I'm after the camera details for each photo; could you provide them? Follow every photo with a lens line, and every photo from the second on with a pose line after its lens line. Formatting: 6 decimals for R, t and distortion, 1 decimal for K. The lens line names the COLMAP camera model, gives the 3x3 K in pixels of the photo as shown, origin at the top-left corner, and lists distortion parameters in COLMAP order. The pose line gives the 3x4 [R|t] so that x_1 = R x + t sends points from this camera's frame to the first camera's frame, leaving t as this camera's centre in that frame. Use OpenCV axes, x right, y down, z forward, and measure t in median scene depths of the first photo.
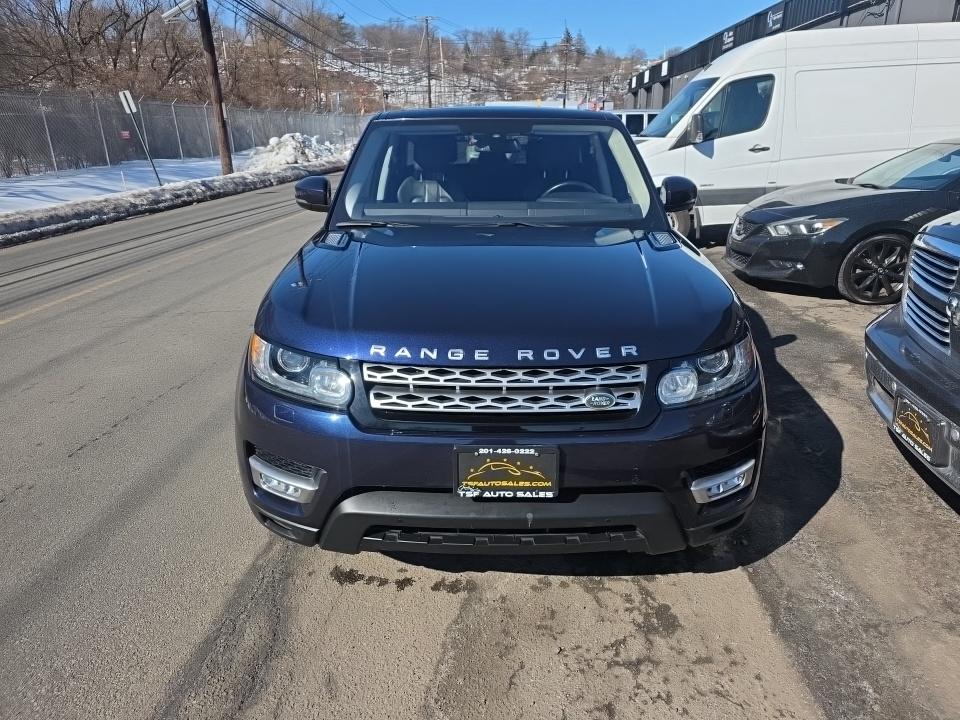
lens RADIAL K [[646.0, 0, 482.9], [0, 646.0, 355.8], [0, 0, 1]] dist [0.038937, -0.043978]
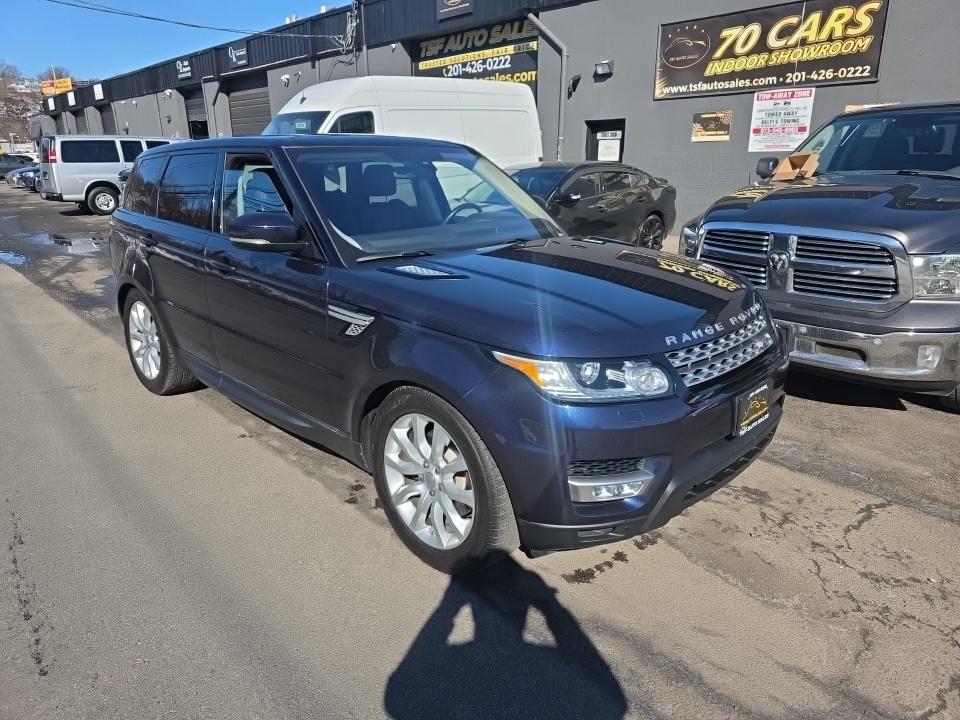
lens RADIAL K [[646.0, 0, 481.4], [0, 646.0, 362.2], [0, 0, 1]] dist [0.038937, -0.043978]
pose [[0.683489, -0.210176, 0.699049, -0.134527], [0.232852, 0.970398, 0.064091, -0.013733], [-0.691826, 0.118970, 0.712196, 0.044745]]
